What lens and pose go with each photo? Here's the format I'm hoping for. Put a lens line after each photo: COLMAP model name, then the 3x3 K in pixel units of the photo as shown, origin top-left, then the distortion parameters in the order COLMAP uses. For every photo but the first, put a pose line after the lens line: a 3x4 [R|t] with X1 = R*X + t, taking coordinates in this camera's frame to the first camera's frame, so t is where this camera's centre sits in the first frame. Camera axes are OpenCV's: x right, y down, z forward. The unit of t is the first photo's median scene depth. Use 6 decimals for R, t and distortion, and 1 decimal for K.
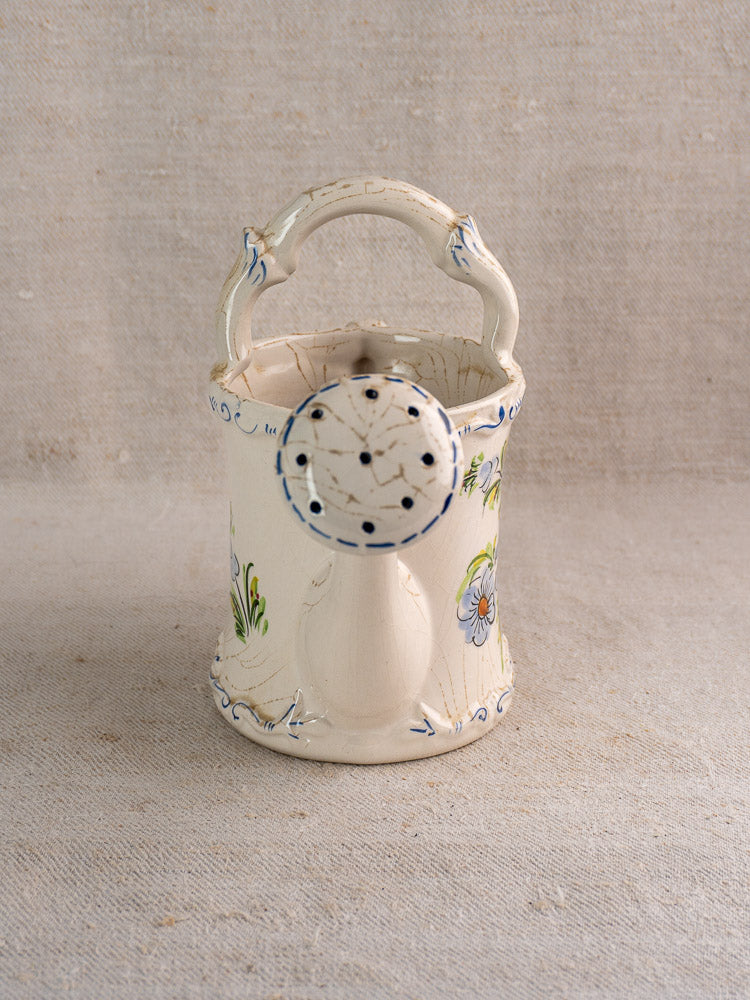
lens RADIAL K [[1747.5, 0, 348.7], [0, 1747.5, 469.4], [0, 0, 1]] dist [0.007328, -0.011961]
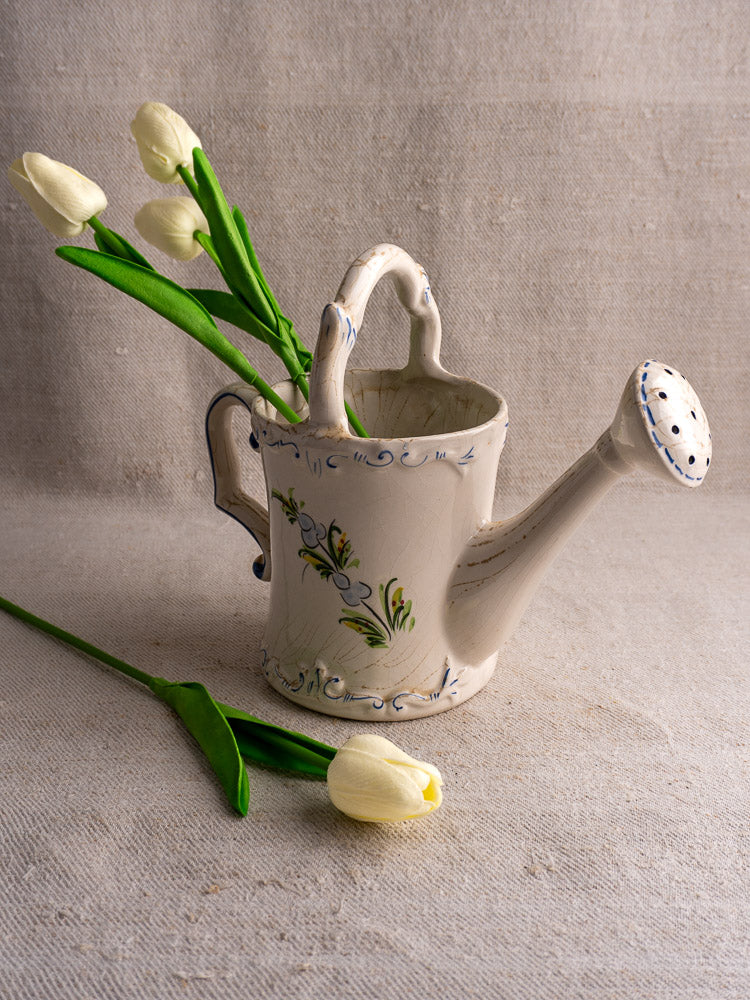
lens RADIAL K [[1152.8, 0, 389.4], [0, 1152.8, 477.4], [0, 0, 1]] dist [-0.001864, -0.006656]
pose [[0.999951, -0.005689, 0.008103, 0.008038], [0.005635, 0.999962, 0.006721, -0.018220], [-0.008141, -0.006675, 0.999945, 0.232600]]
